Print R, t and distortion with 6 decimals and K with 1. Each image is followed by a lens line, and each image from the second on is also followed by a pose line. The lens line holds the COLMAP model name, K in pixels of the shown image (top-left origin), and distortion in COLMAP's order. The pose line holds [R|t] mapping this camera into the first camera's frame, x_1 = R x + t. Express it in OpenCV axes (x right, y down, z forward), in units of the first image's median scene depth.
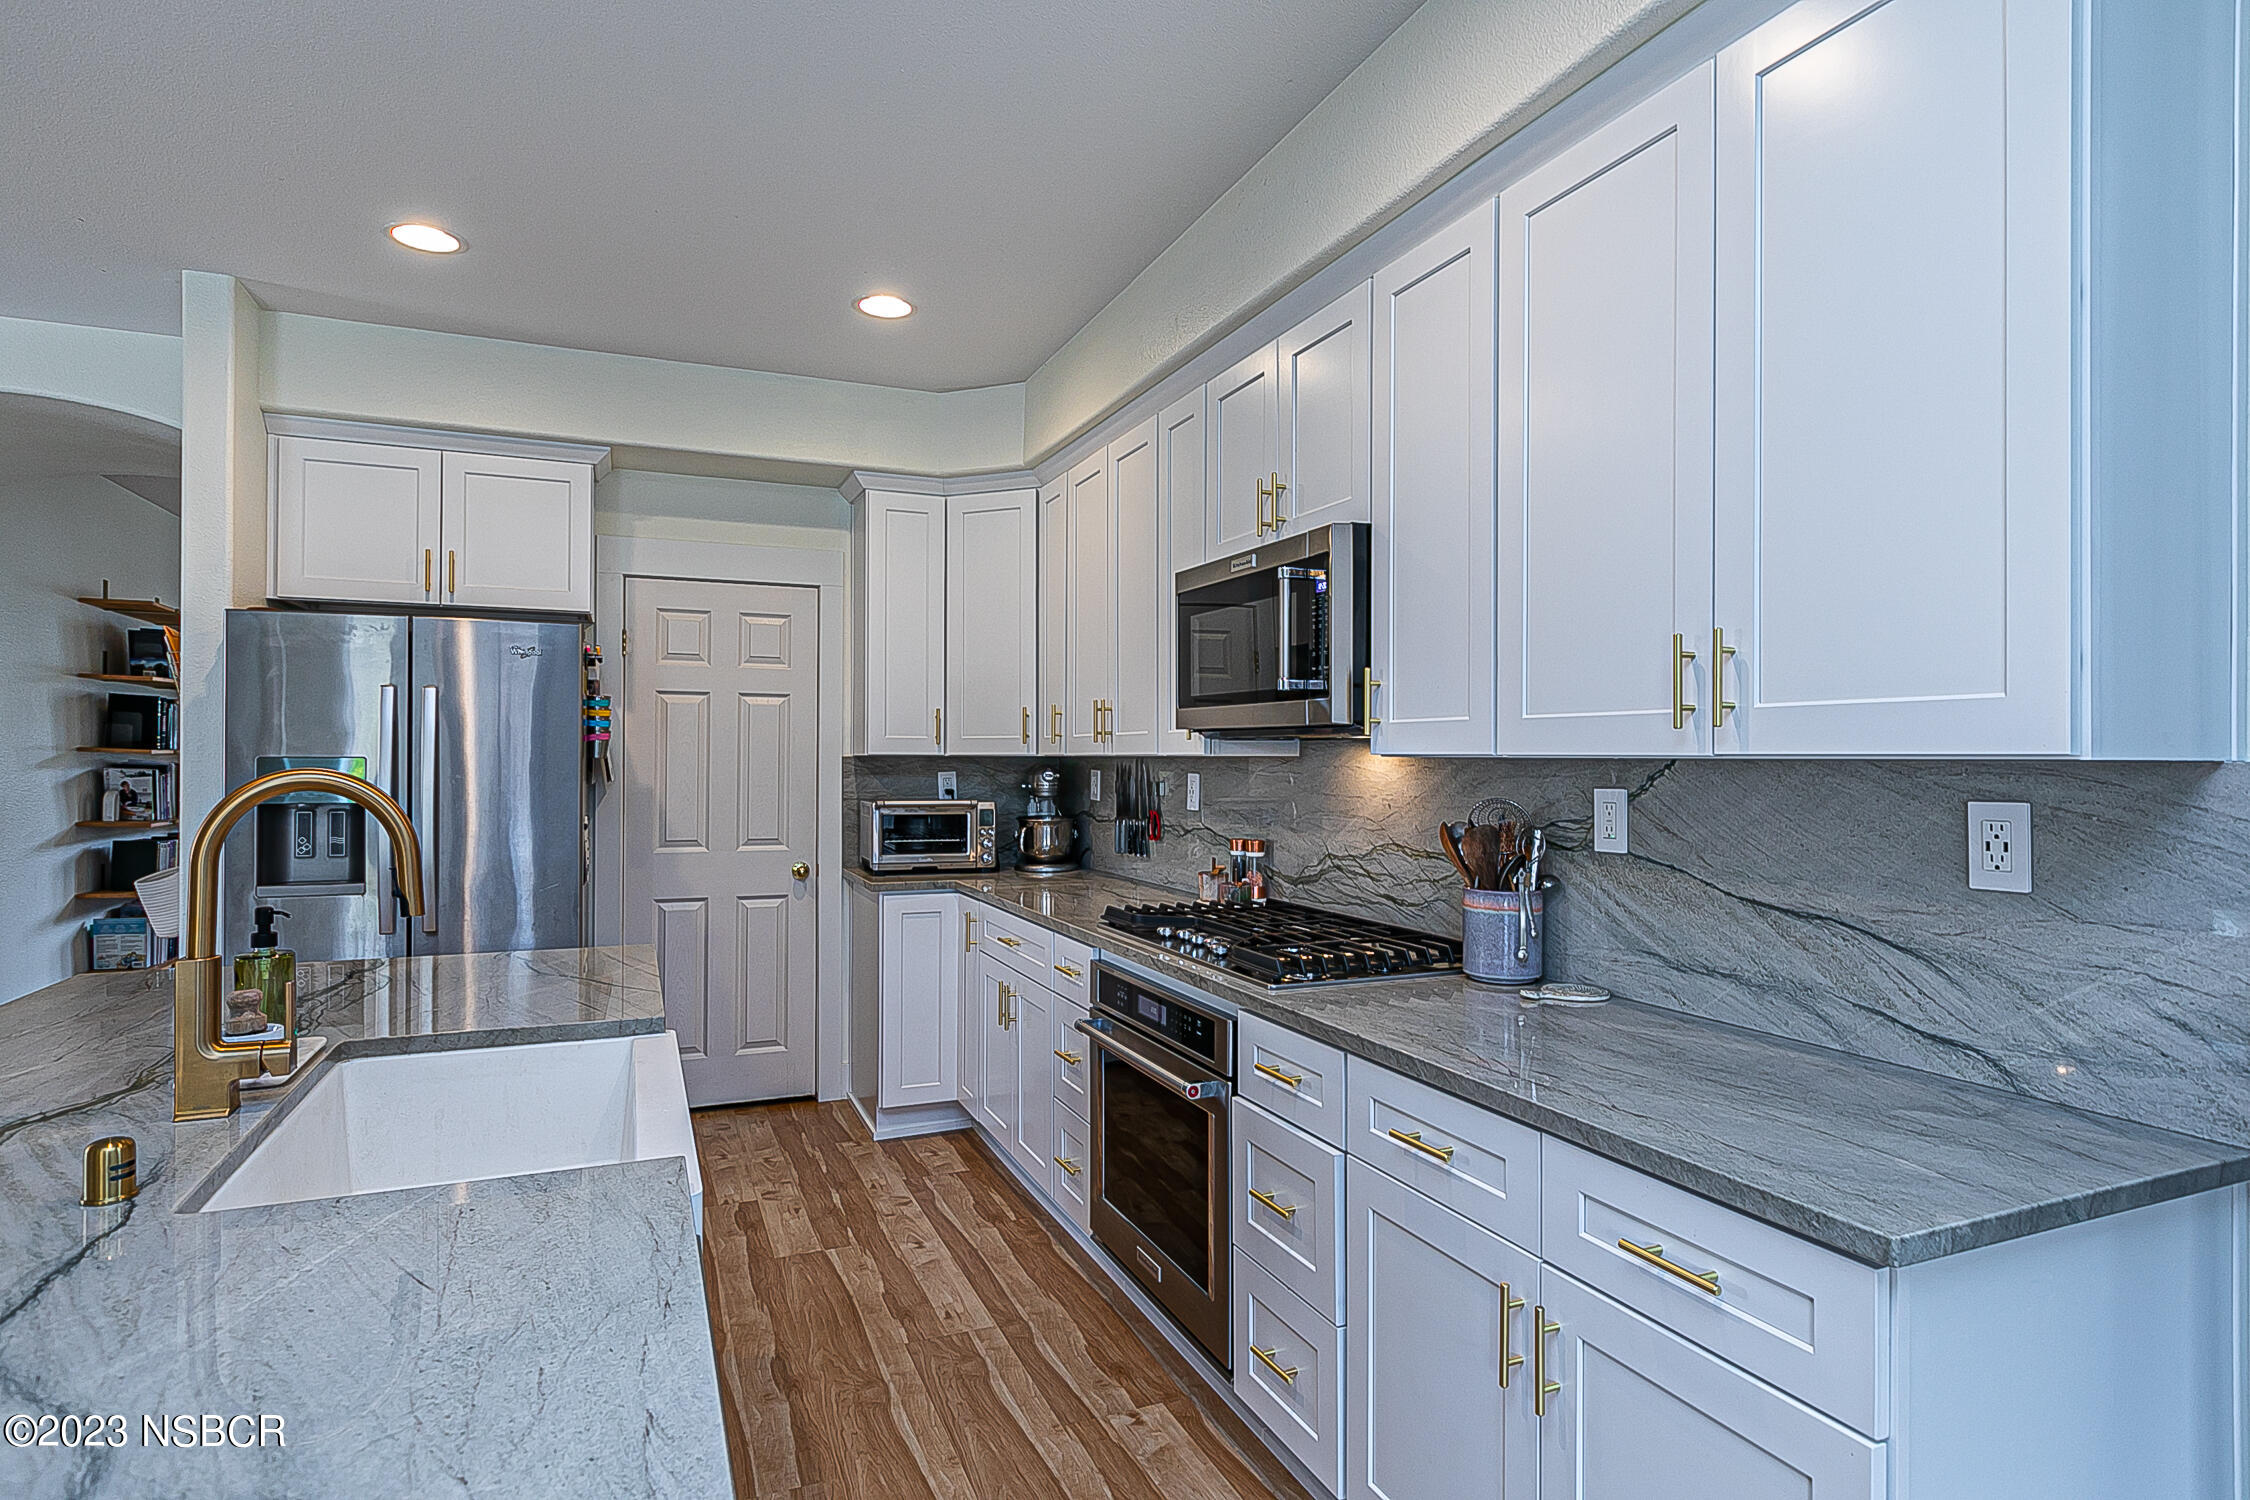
lens RADIAL K [[1182.5, 0, 1125.0], [0, 1182.5, 750.0], [0, 0, 1]] dist [0.000477, 0.000273]
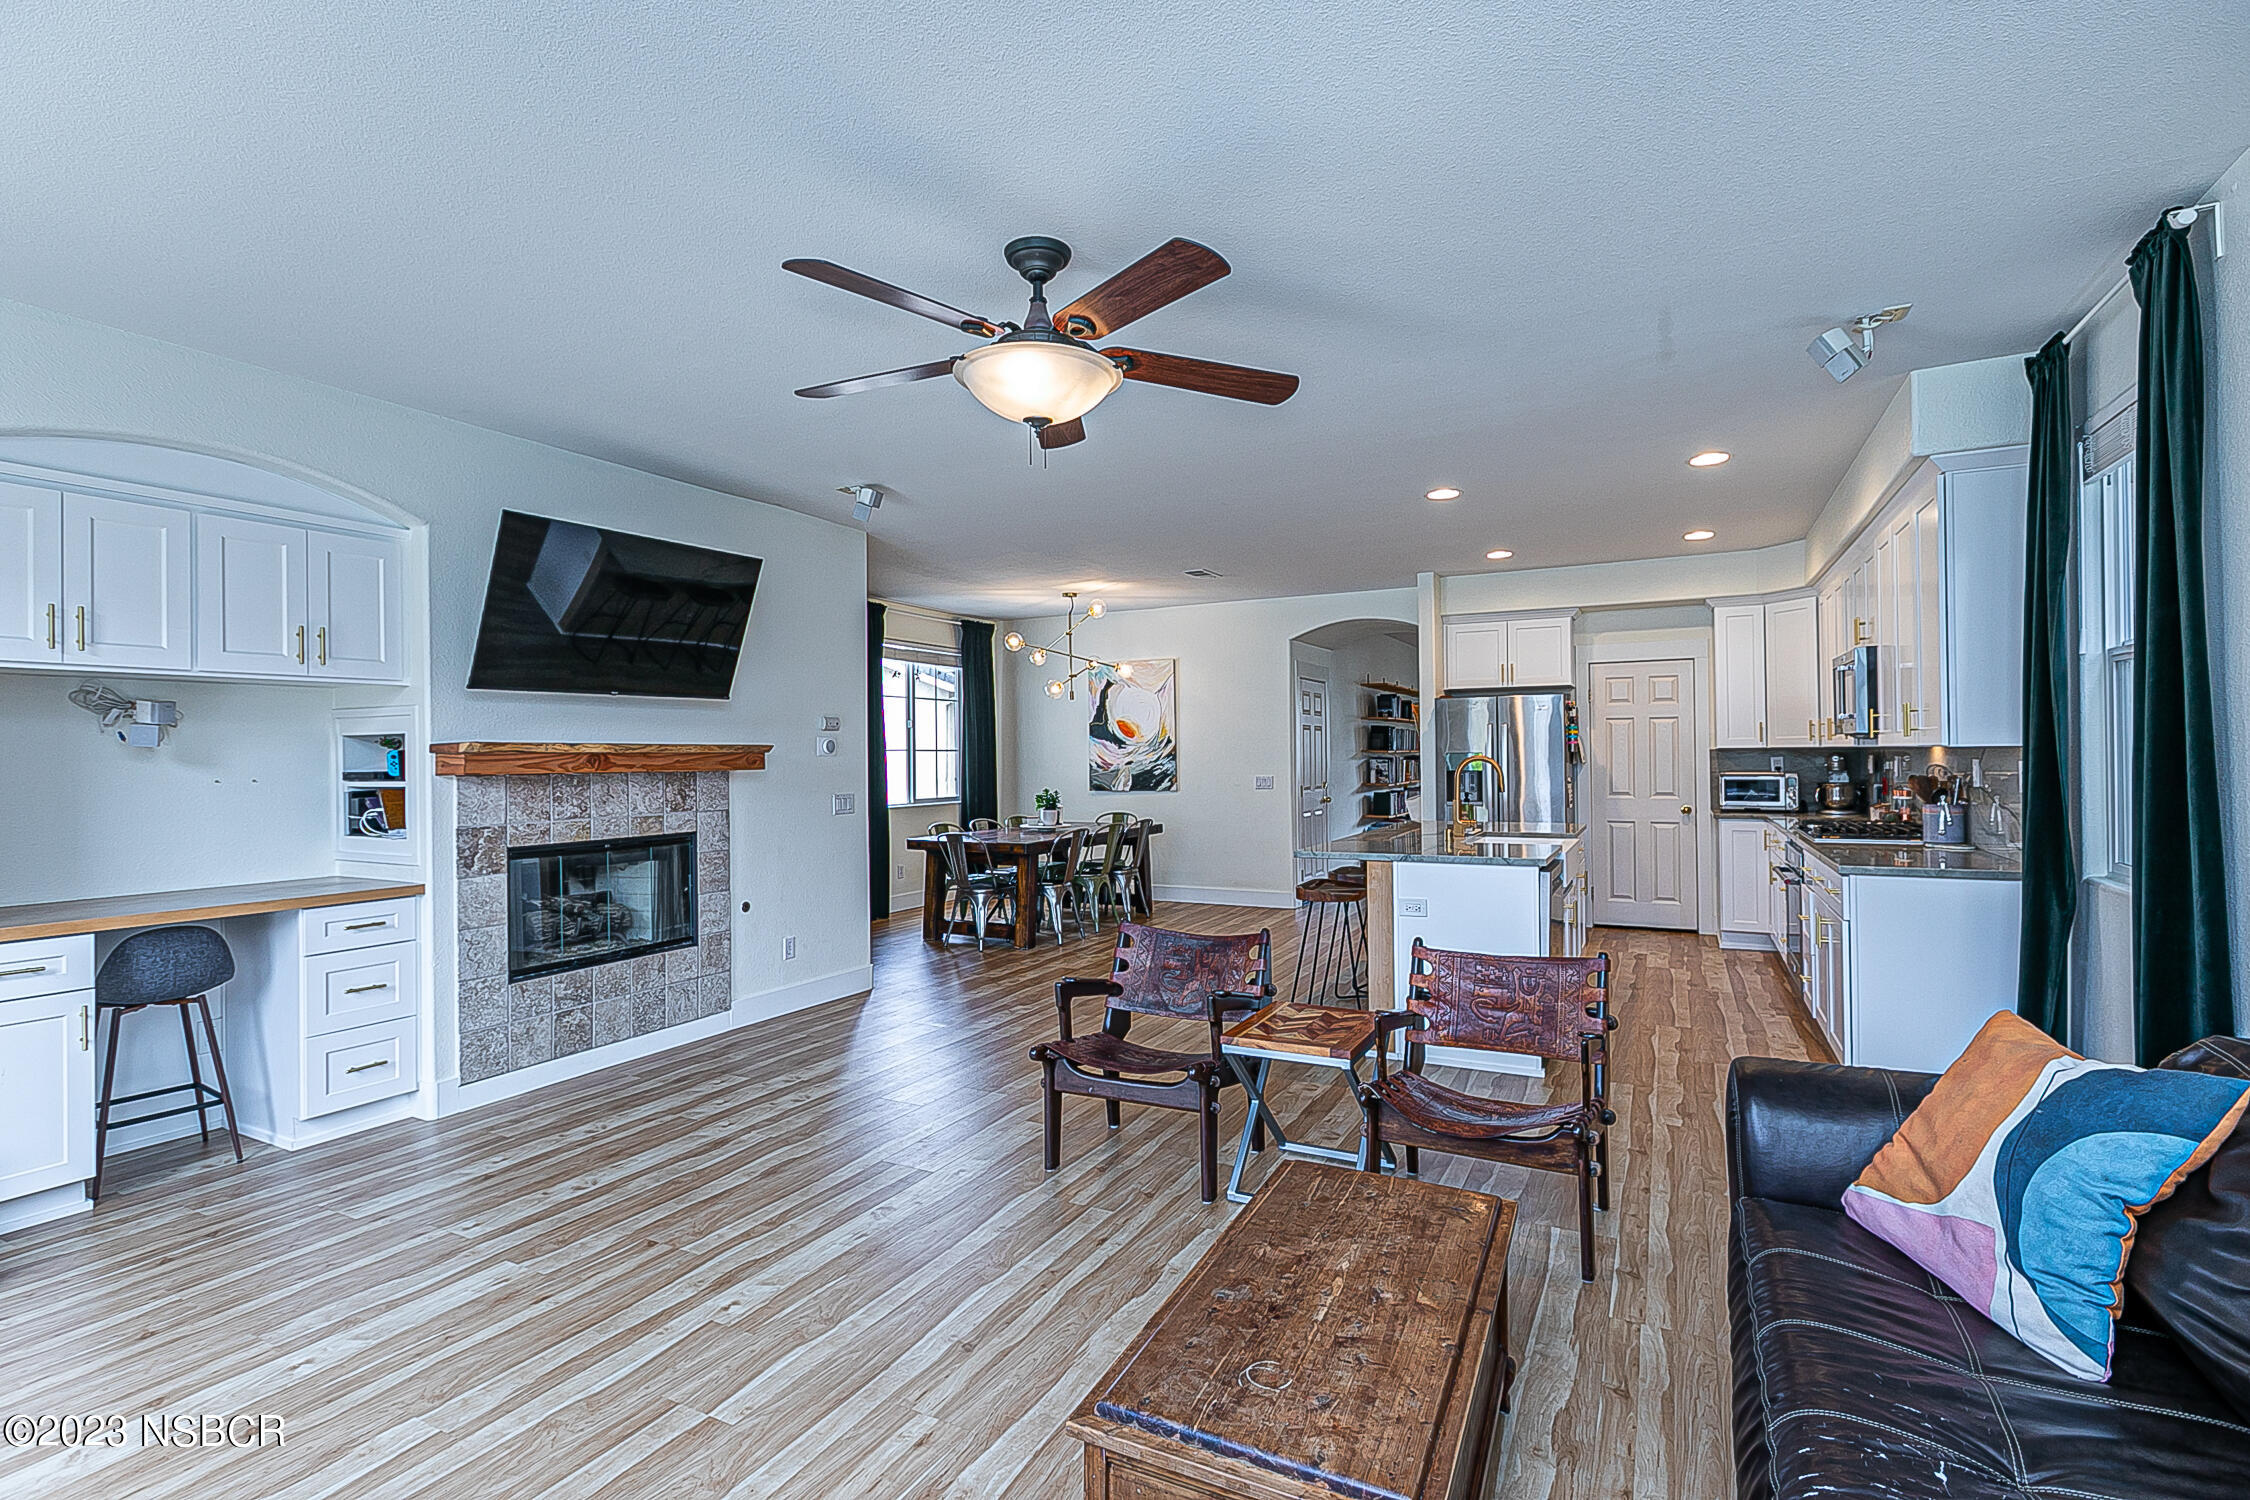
lens RADIAL K [[1036.2, 0, 1125.0], [0, 1036.2, 750.0], [0, 0, 1]] dist [-0.004888, 0.000106]
pose [[0.634779, -0.015563, -0.772537, 0.451051], [0.020780, 0.999779, -0.003067, -0.007610], [0.772415, -0.014107, 0.634962, -0.767719]]
